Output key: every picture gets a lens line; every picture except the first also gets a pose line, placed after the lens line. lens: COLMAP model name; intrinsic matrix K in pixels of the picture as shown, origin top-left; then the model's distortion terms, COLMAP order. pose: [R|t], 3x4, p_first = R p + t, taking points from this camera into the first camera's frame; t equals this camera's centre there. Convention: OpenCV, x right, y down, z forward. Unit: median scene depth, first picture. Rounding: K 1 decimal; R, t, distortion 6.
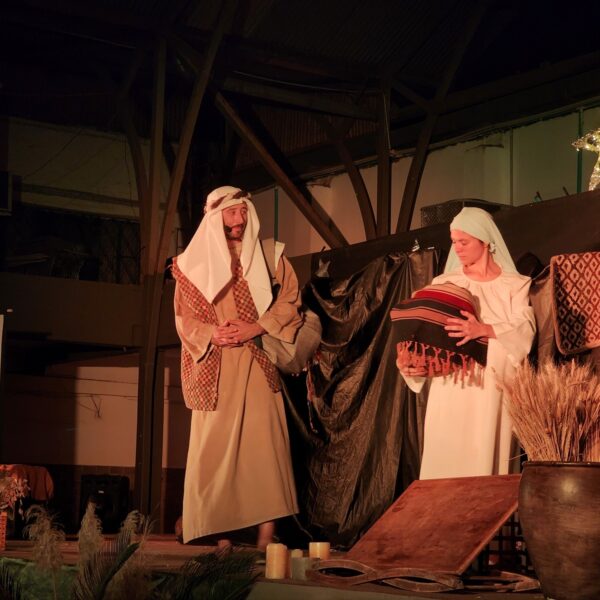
lens RADIAL K [[1524.0, 0, 270.5], [0, 1524.0, 313.6], [0, 0, 1]] dist [-0.113616, 0.939299]
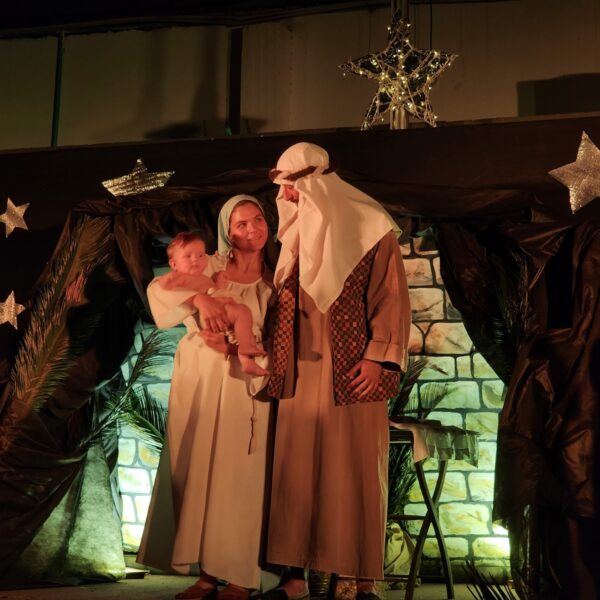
lens RADIAL K [[1550.0, 0, 352.7], [0, 1550.0, 285.9], [0, 0, 1]] dist [-0.158193, 0.768777]
pose [[0.772753, 0.078716, 0.629807, -0.196809], [-0.076056, 0.996614, -0.031243, 0.019017], [-0.630134, -0.023758, 0.776123, 0.235531]]
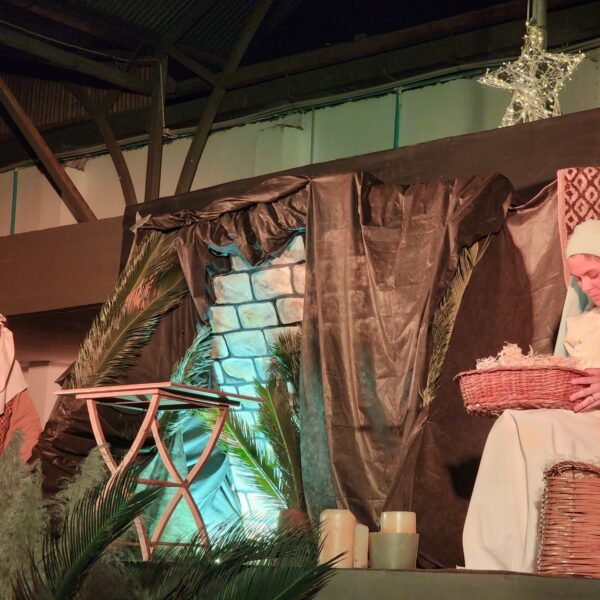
lens RADIAL K [[1575.8, 0, 322.2], [0, 1575.8, 316.6], [0, 0, 1]] dist [-0.697872, 11.210569]
pose [[0.967509, 0.058332, 0.246017, -0.053884], [-0.050375, 0.997987, -0.038518, 0.033757], [-0.247769, 0.024873, 0.968500, 0.138329]]
